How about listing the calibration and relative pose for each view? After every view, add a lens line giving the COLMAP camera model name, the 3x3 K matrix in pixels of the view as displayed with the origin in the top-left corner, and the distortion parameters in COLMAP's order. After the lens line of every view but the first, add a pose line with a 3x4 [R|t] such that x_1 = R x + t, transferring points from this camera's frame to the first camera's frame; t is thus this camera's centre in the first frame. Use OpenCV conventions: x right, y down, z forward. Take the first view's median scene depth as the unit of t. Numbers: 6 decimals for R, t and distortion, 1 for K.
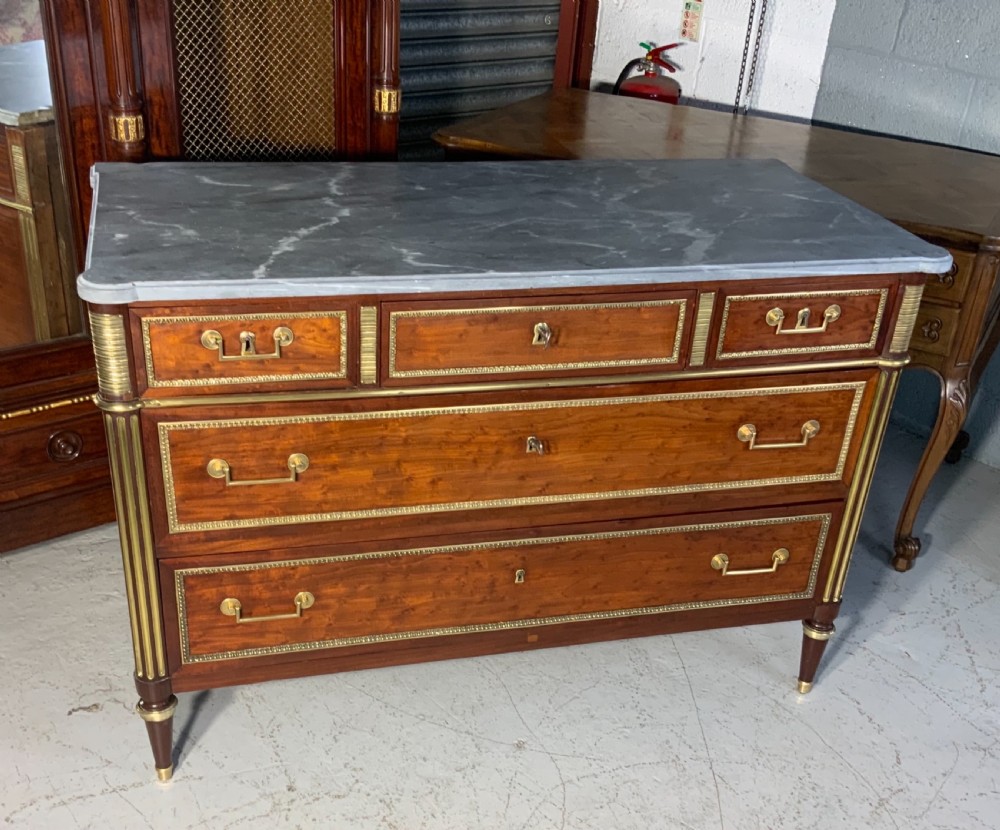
lens RADIAL K [[1139.4, 0, 461.9], [0, 1139.4, 511.2], [0, 0, 1]] dist [0.051290, 0.000000]
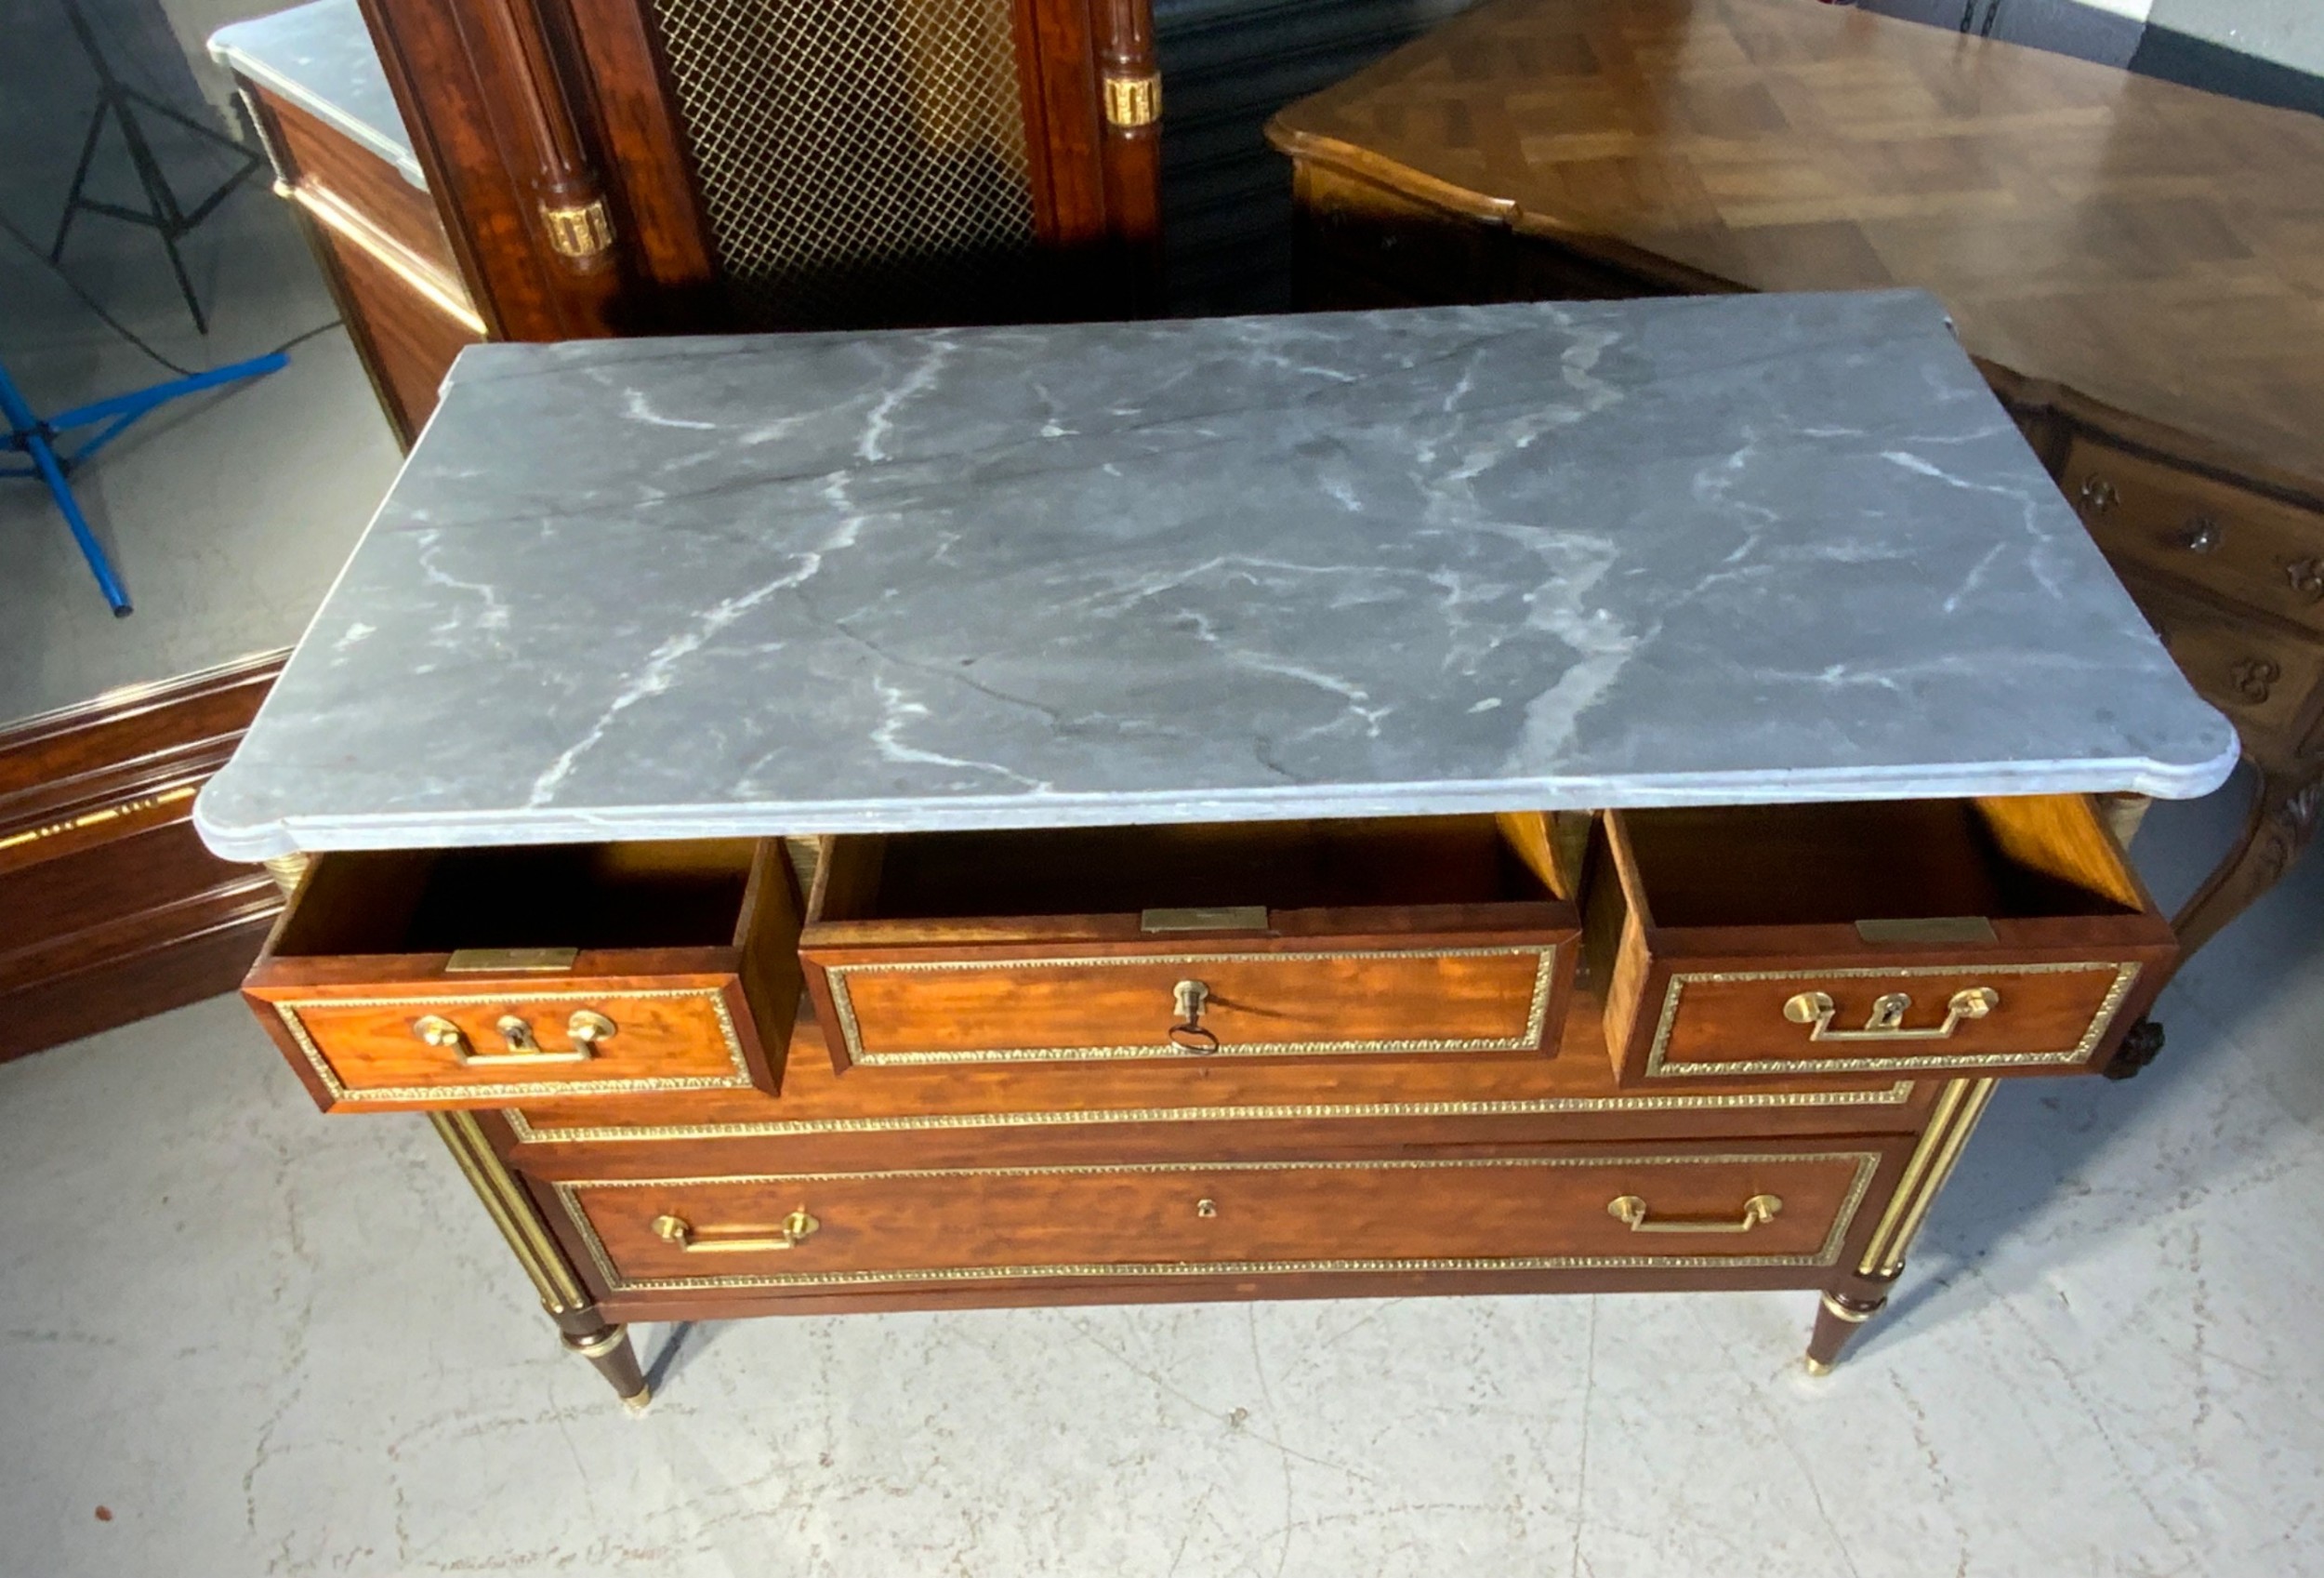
lens RADIAL K [[1618.4, 0, 1159.5], [0, 1618.4, 855.3], [0, 0, 1]] dist [0.064837, -0.052909]
pose [[0.965626, 0.106703, -0.237027, 0.198372], [-0.040035, 0.962032, 0.269983, -0.315489], [0.256835, -0.251213, 0.933235, 0.353954]]
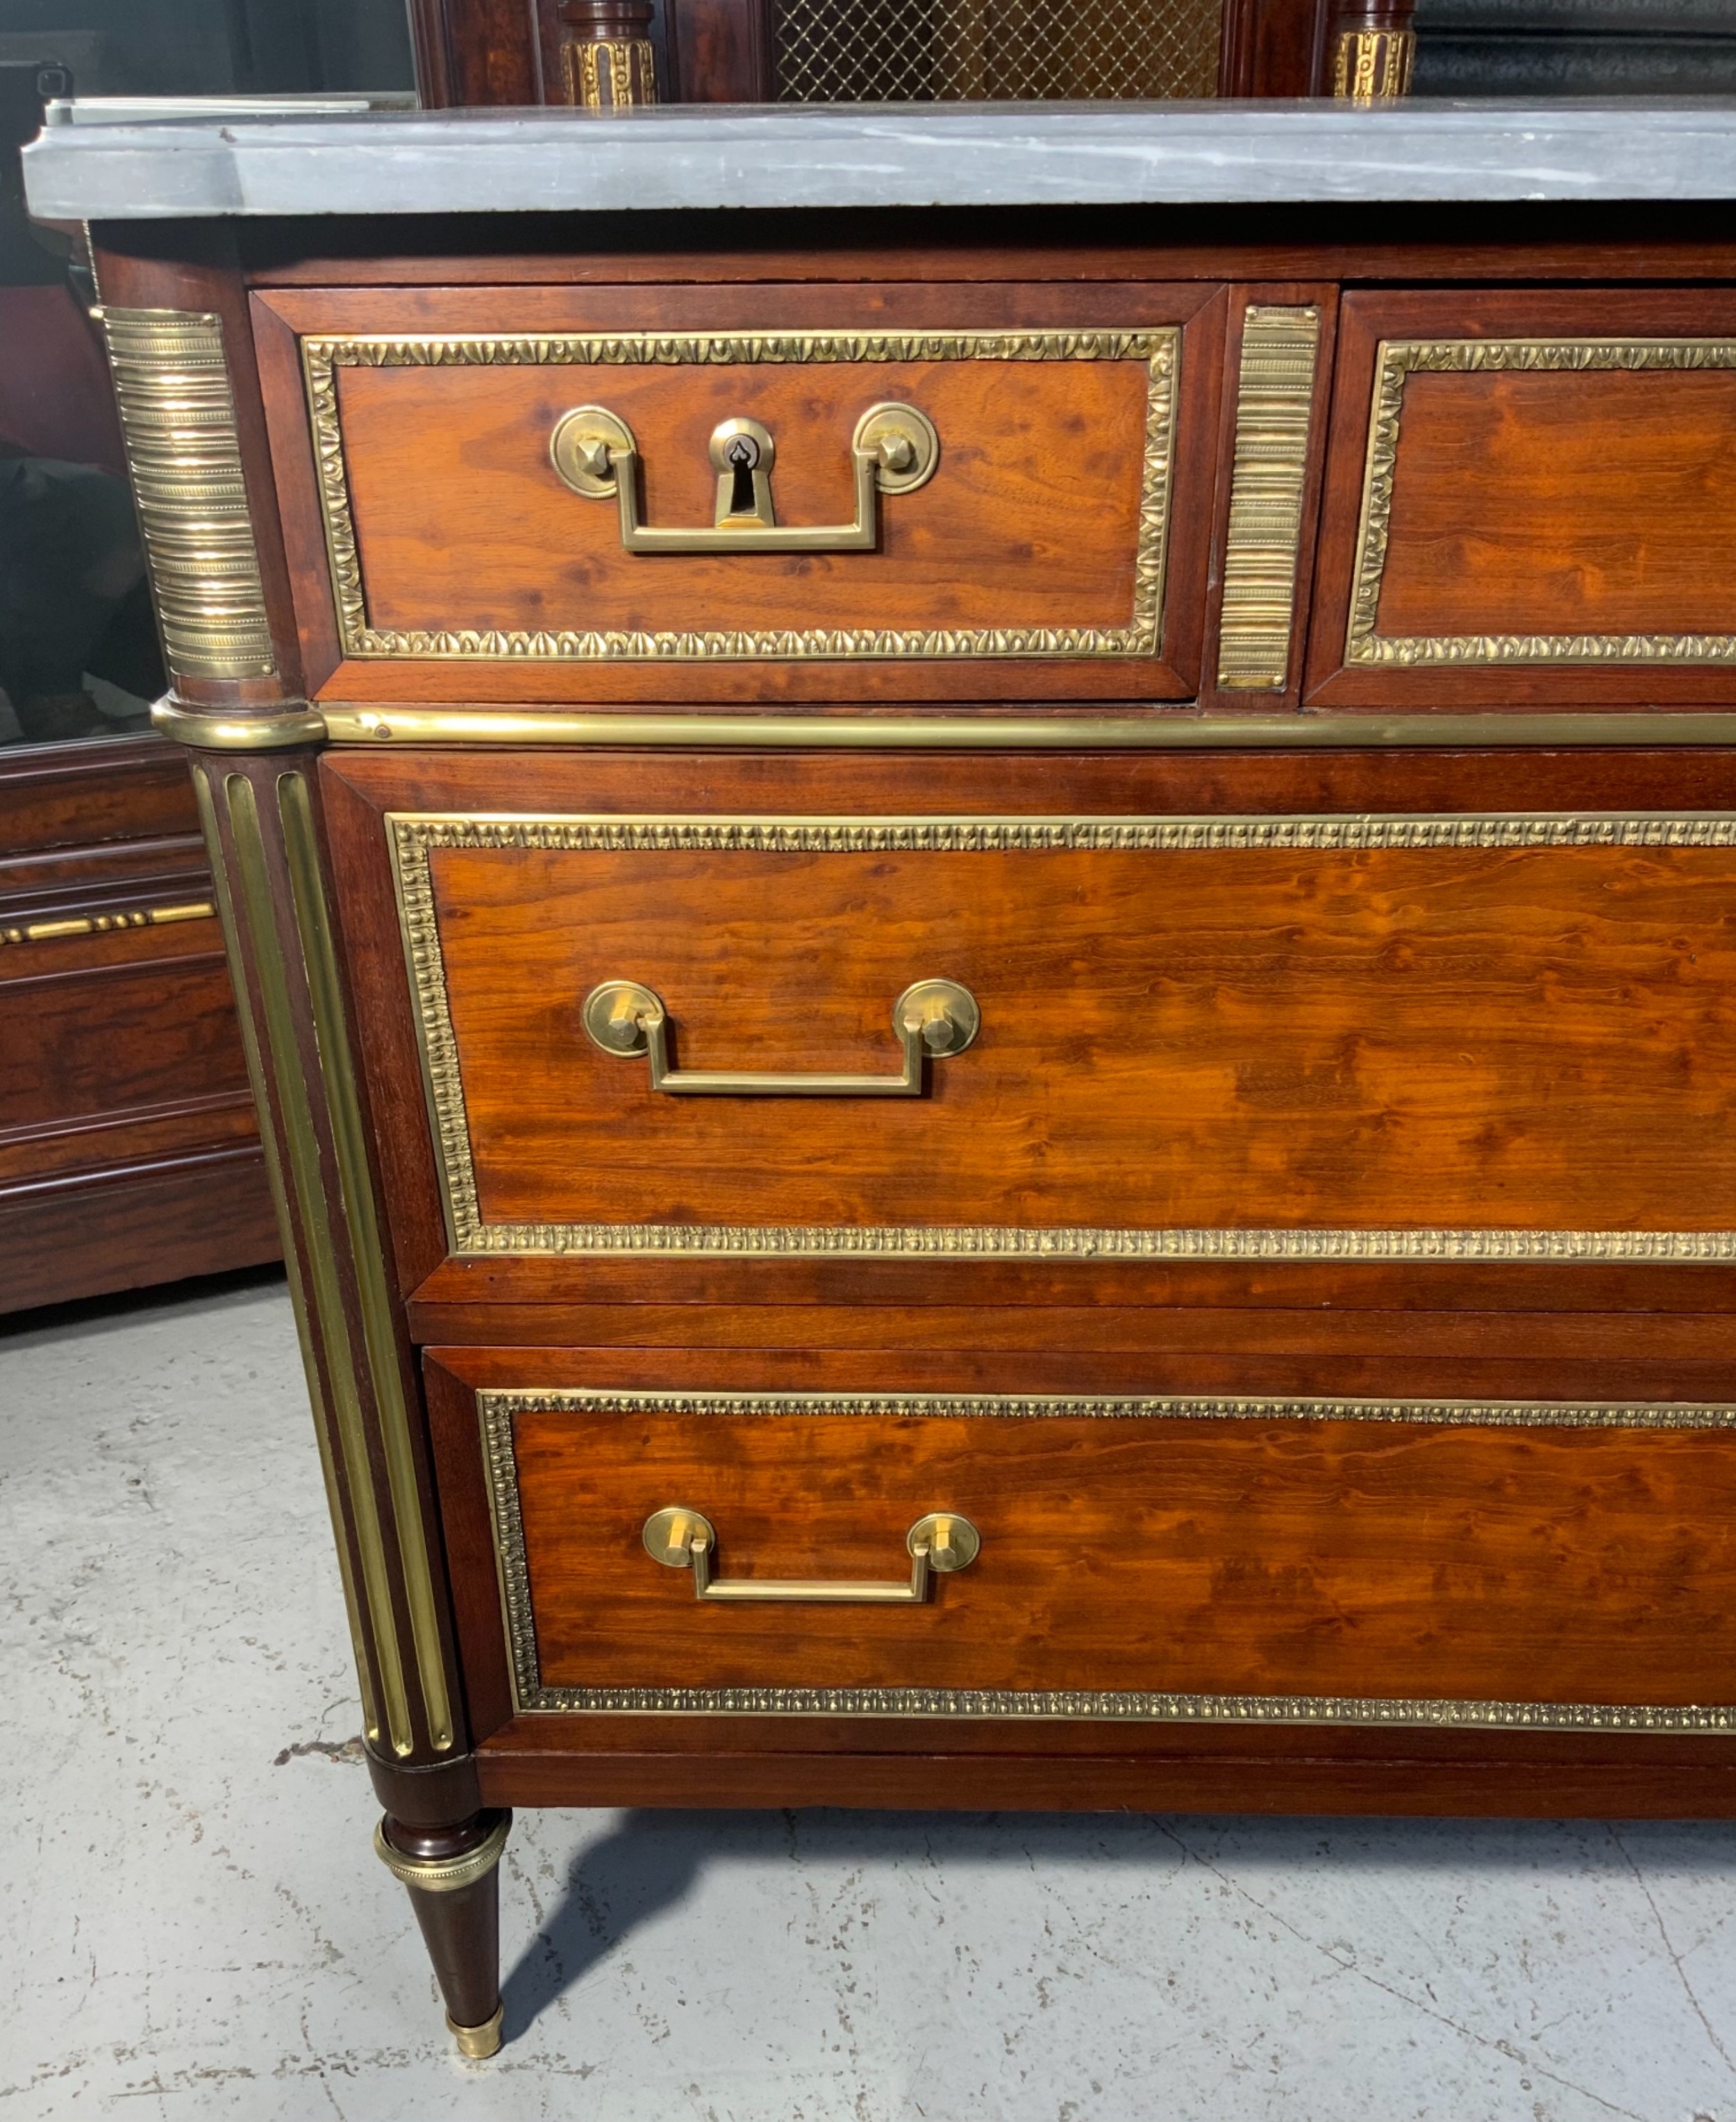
lens RADIAL K [[1929.0, 0, 871.1], [0, 1929.0, 1145.3], [0, 0, 1]] dist [0.009427, 0.000000]
pose [[0.960968, 0.074274, -0.266504, -0.040544], [-0.086398, 0.995679, -0.034043, 0.001090], [0.262824, 0.055740, 0.963232, 0.553569]]
